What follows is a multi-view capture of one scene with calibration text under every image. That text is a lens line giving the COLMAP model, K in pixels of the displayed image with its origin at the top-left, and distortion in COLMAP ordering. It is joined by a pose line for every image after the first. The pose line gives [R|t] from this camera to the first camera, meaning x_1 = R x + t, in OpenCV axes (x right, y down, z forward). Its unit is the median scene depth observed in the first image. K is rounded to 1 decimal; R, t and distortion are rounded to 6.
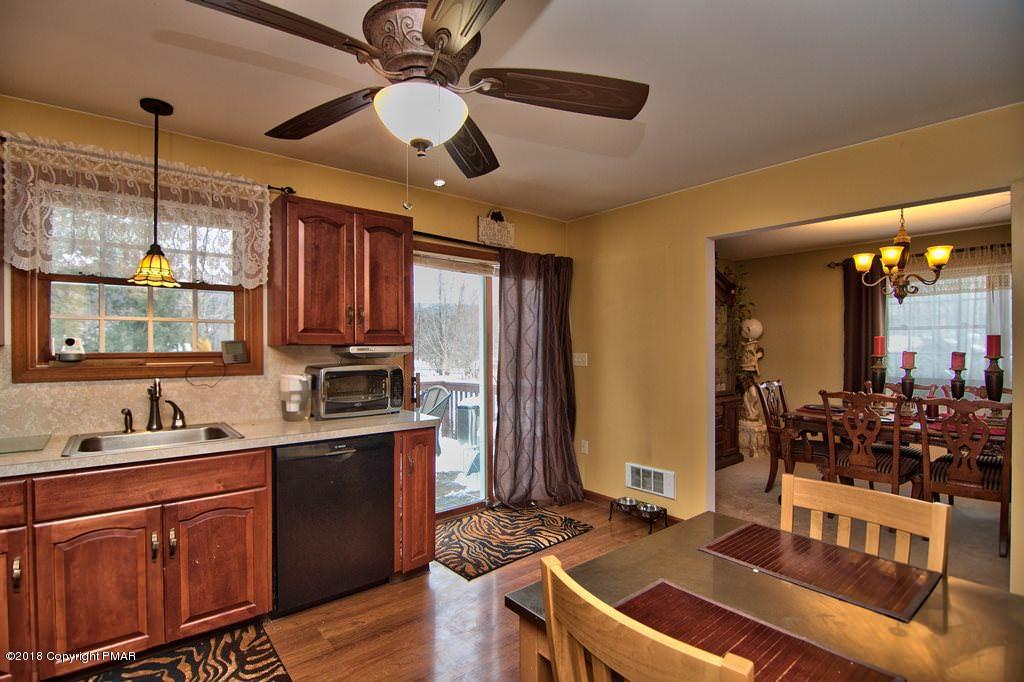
lens RADIAL K [[491.4, 0, 512.0], [0, 491.4, 341.0], [0, 0, 1]] dist [-0.000188, -0.026199]
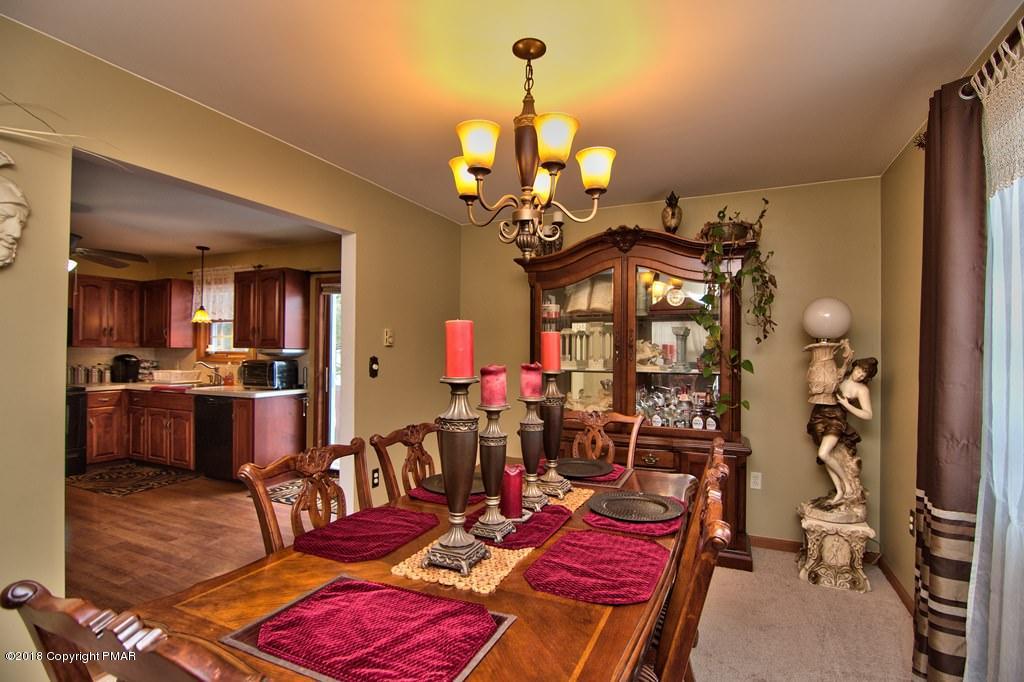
lens RADIAL K [[492.0, 0, 506.5], [0, 492.0, 347.0], [0, 0, 1]] dist [-0.002625, -0.010793]
pose [[0.423424, -0.004205, -0.905922, 1.731214], [-0.000644, 0.999988, -0.004943, 0.013097], [0.905931, 0.002677, 0.423416, 1.112329]]
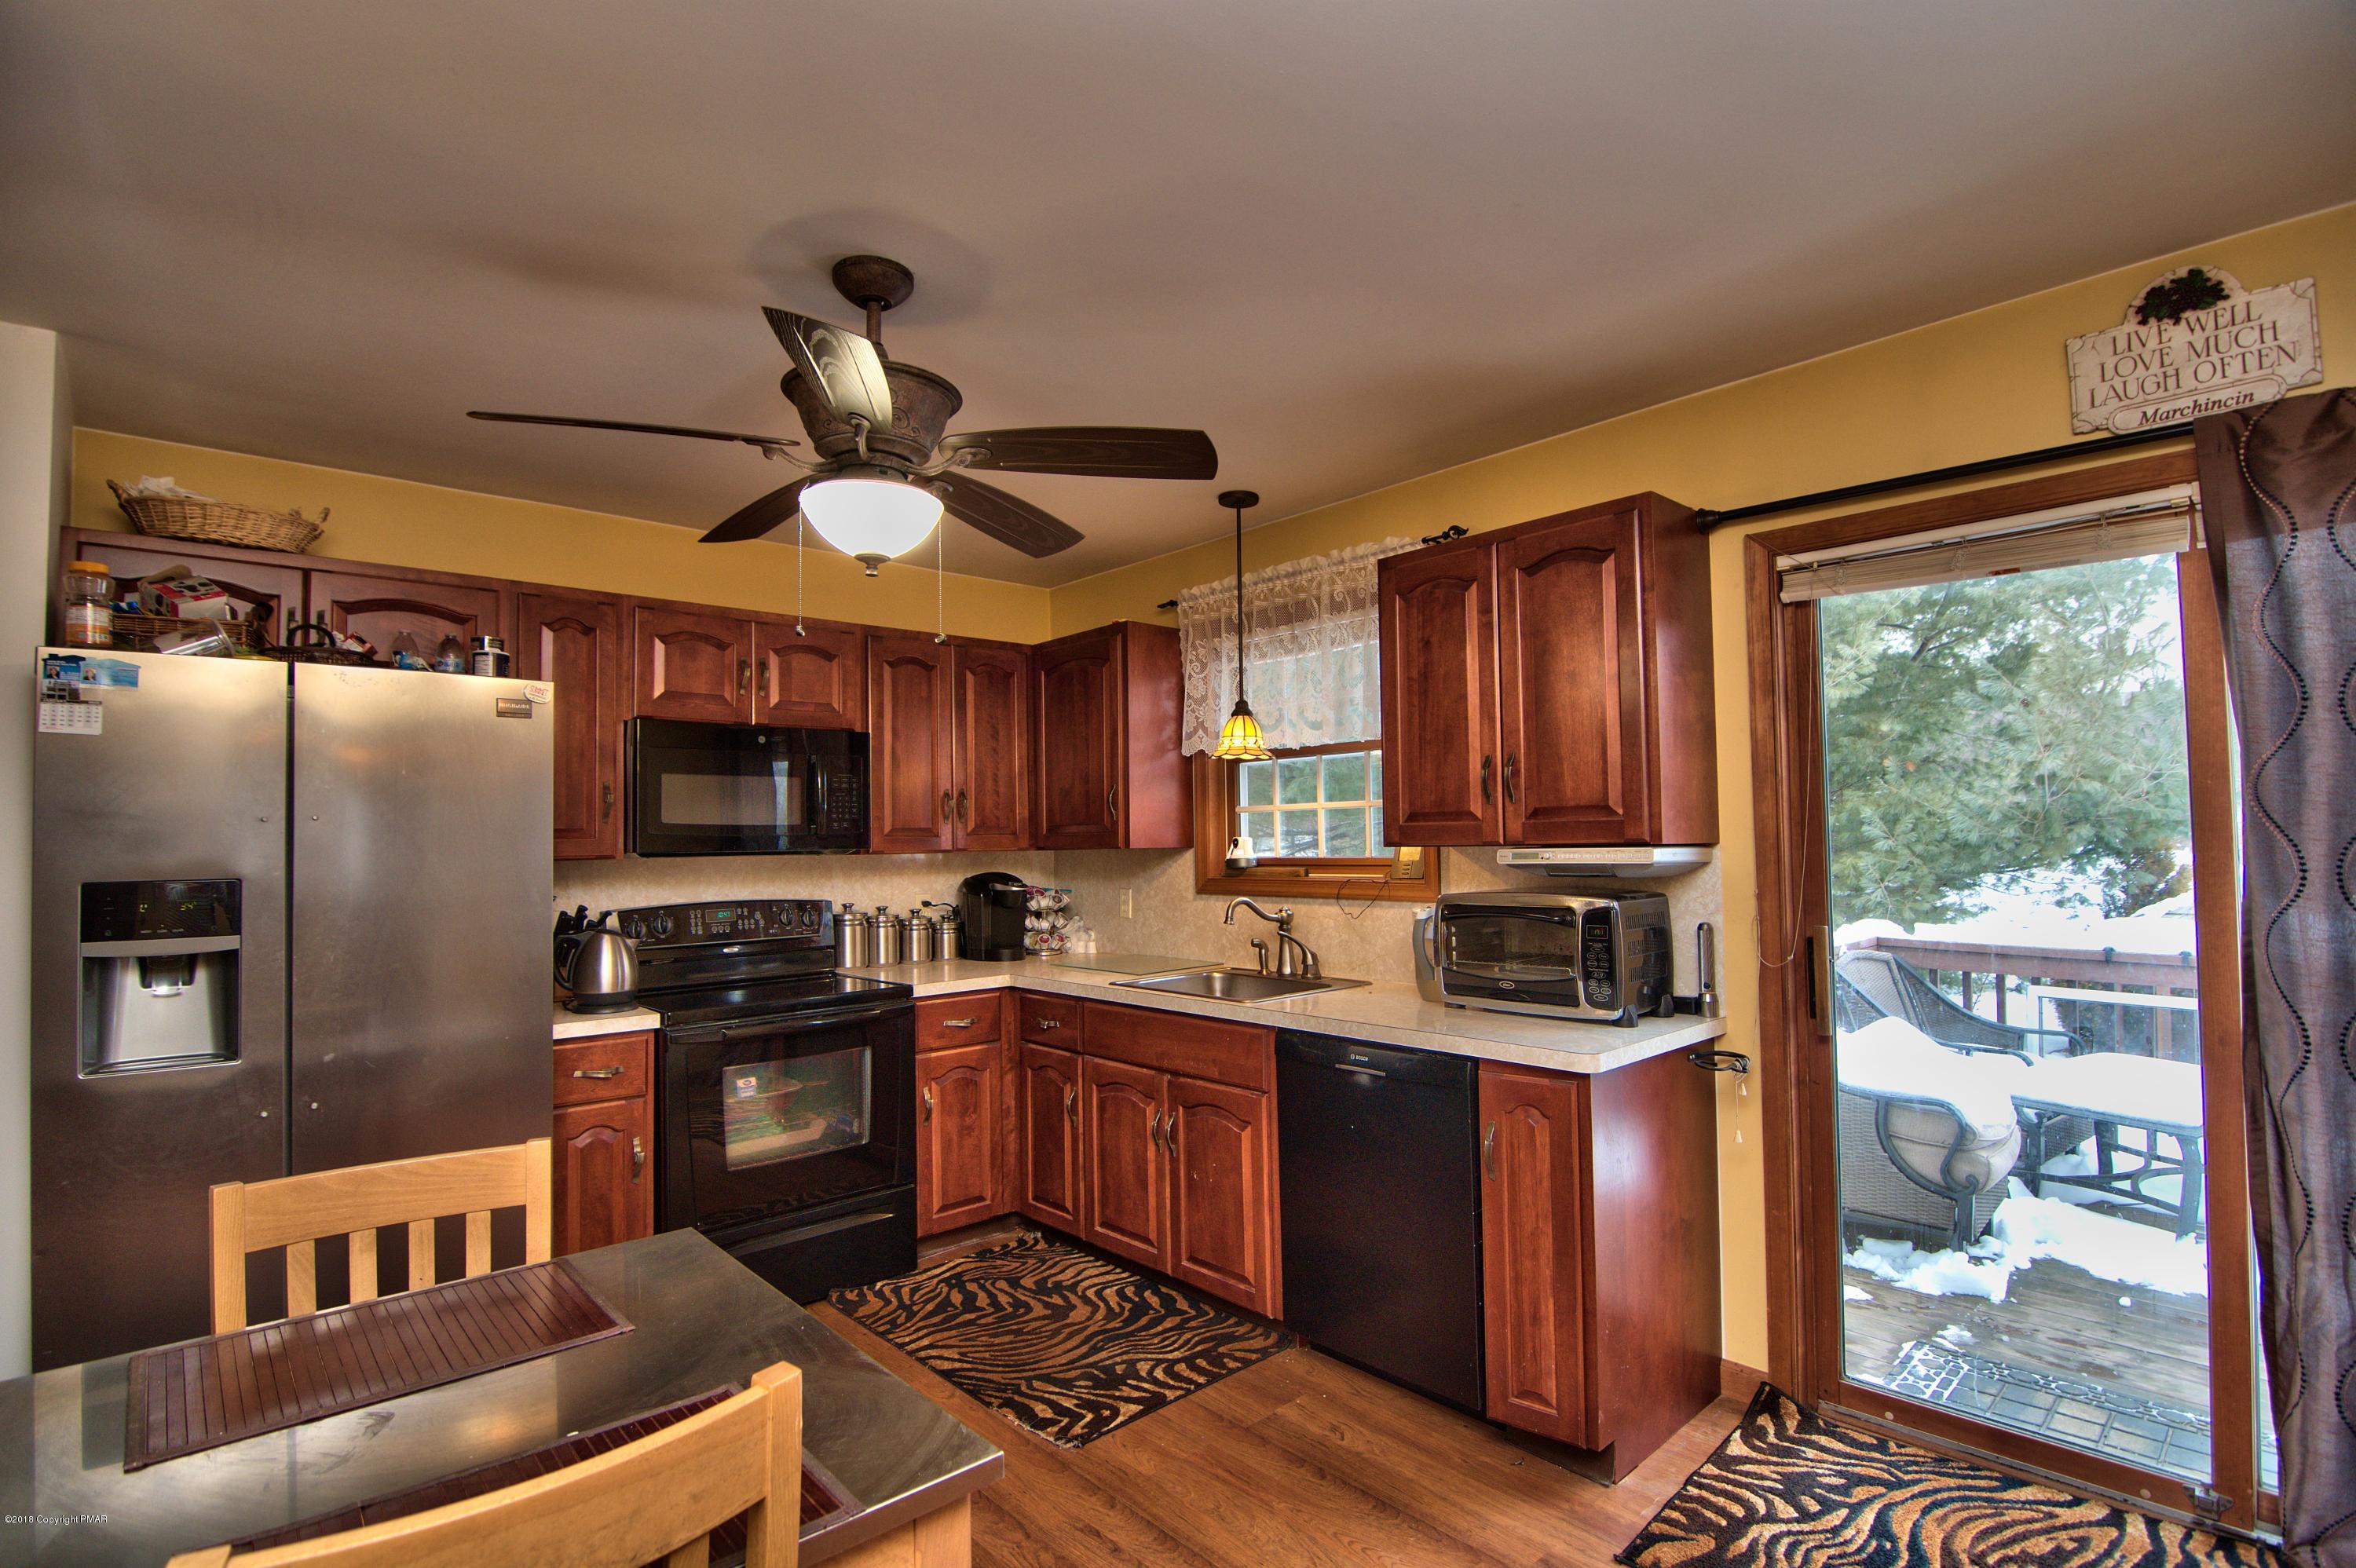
lens RADIAL K [[1131.9, 0, 1165.4], [0, 1131.9, 797.8], [0, 0, 1]] dist [-0.002625, -0.010793]
pose [[0.035359, -0.039497, -0.998594, 0.691058], [0.023249, 0.998981, -0.038689, -0.002342], [0.999104, -0.021849, 0.036241, 0.694702]]
